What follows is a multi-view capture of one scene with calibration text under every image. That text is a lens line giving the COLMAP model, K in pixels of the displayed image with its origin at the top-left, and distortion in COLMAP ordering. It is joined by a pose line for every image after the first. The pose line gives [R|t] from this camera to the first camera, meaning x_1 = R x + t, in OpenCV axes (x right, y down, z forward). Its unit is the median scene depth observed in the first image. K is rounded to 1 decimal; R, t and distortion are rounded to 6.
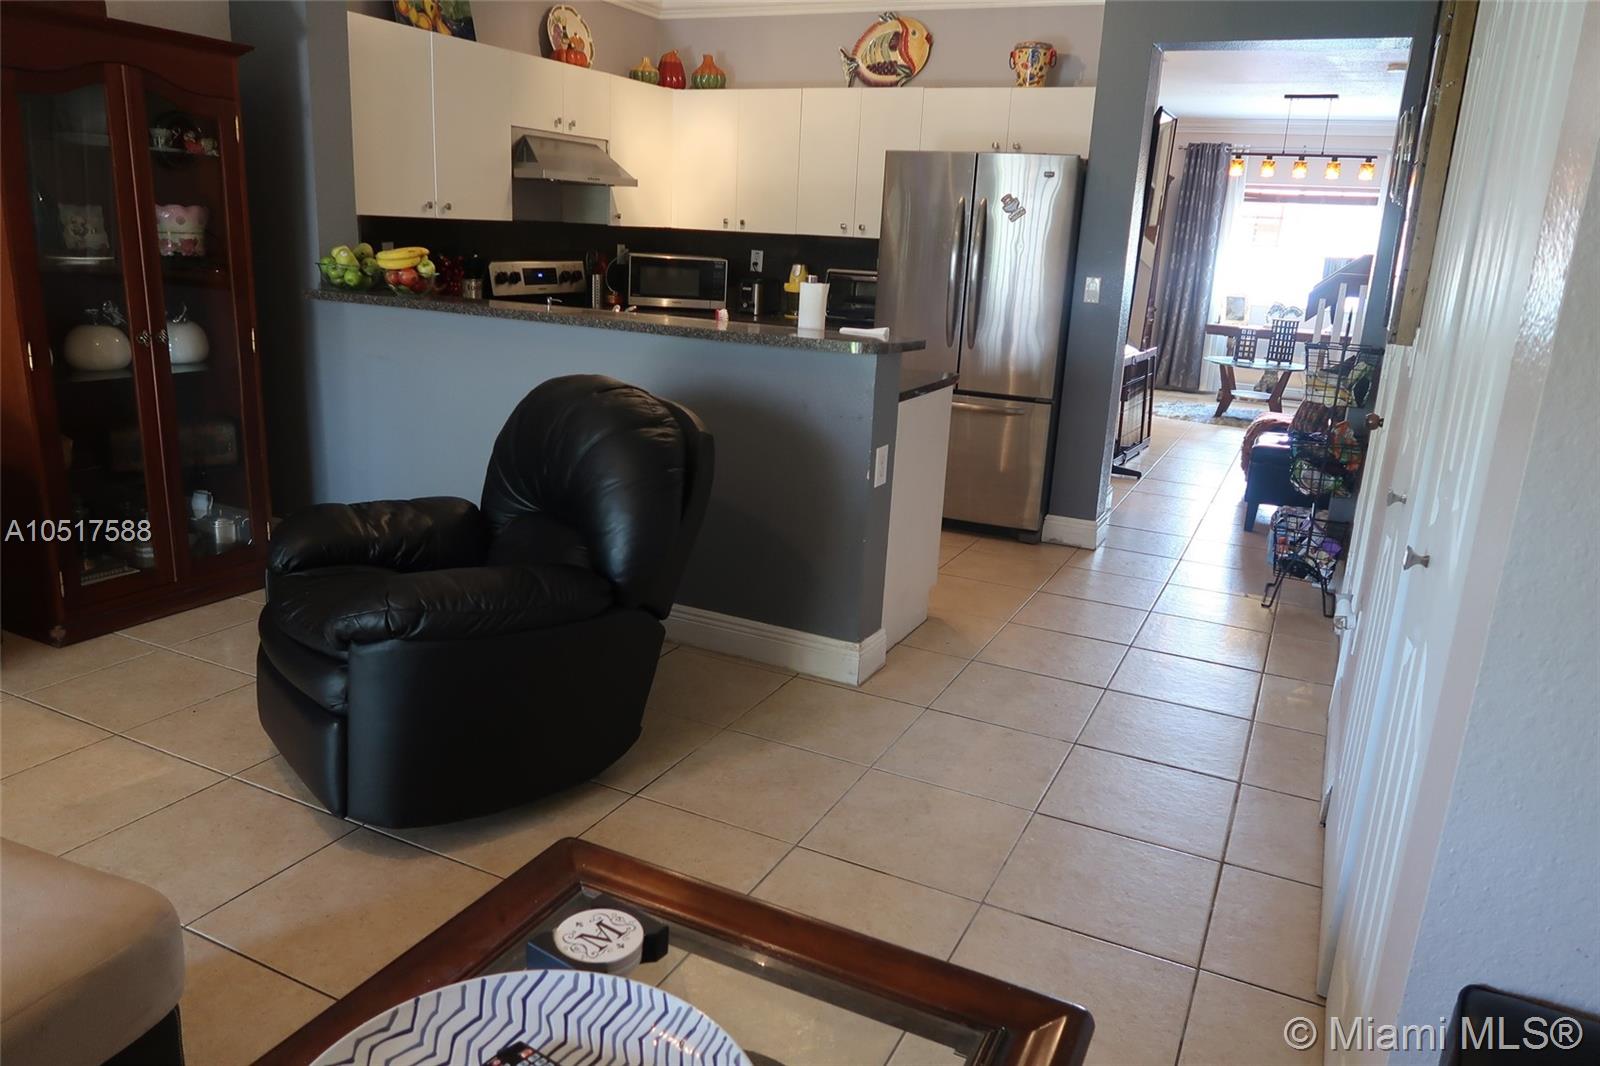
lens RADIAL K [[1101.4, 0, 801.1], [0, 1101.4, 525.5], [0, 0, 1]] dist [-0.026938, 0.008407]
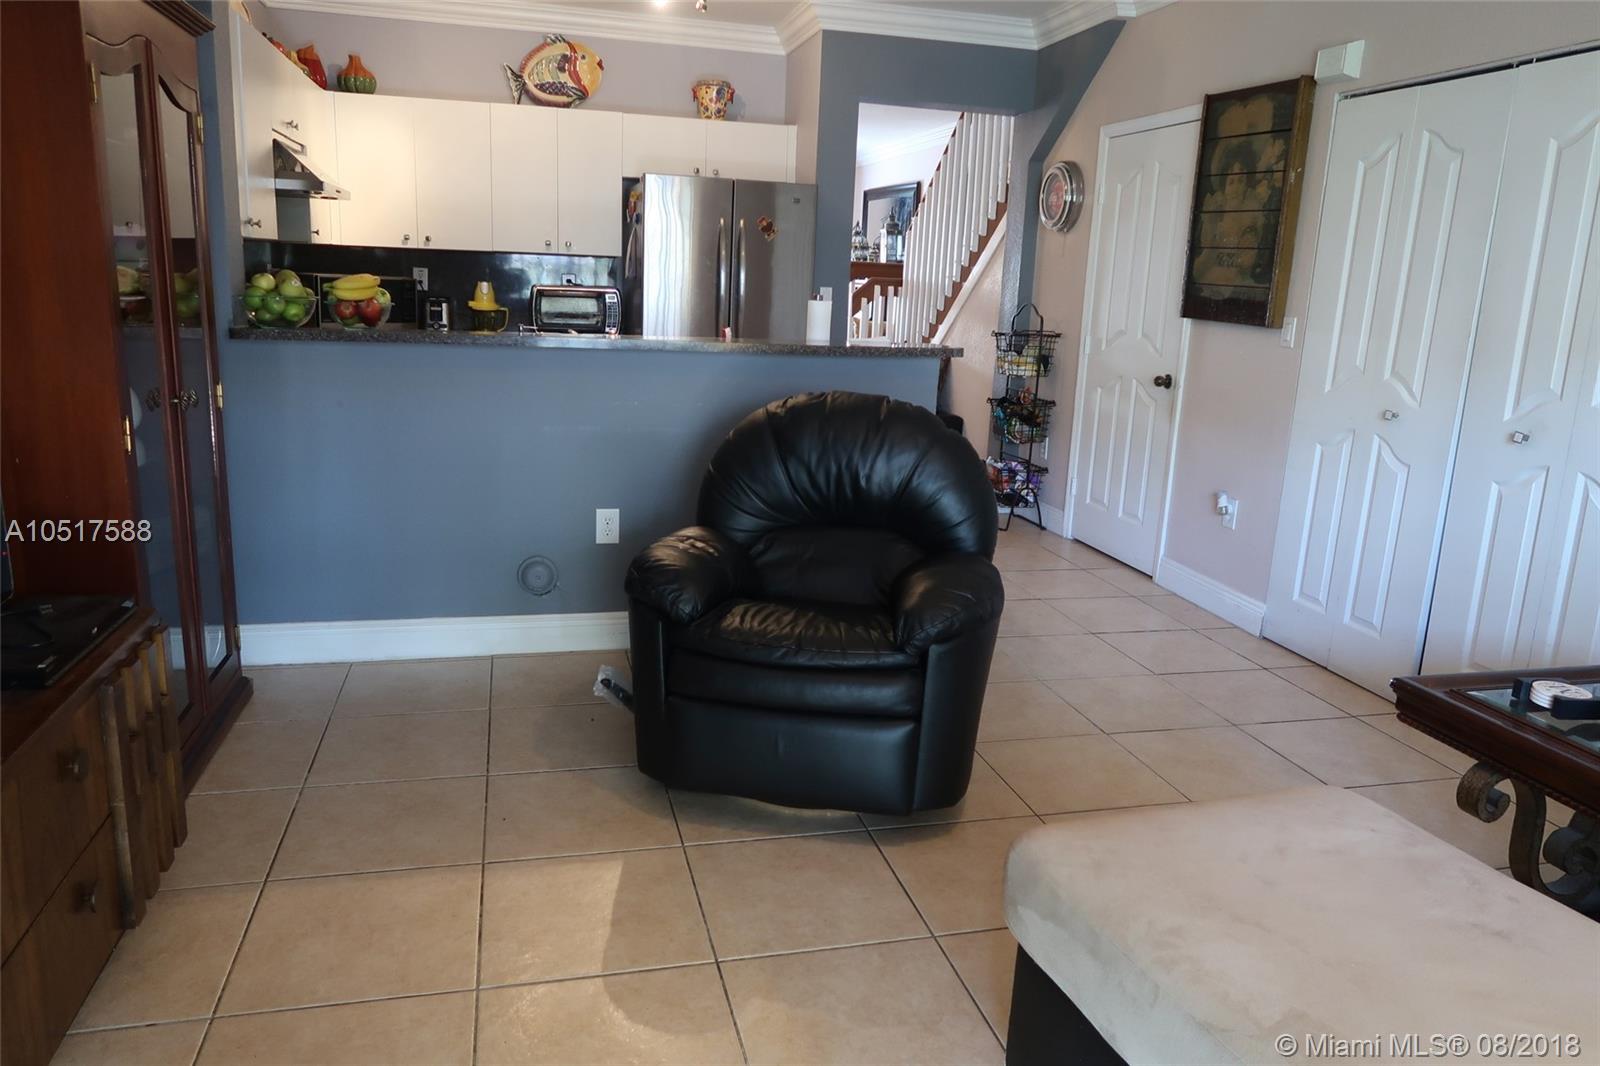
lens RADIAL K [[1101.4, 0, 803.9], [0, 1101.4, 528.7], [0, 0, 1]] dist [-0.026938, 0.008407]
pose [[0.766357, -0.160557, 0.622027, -0.450095], [0.160242, 0.985434, 0.056936, -0.033331], [-0.622109, 0.056042, 0.780923, 0.080522]]
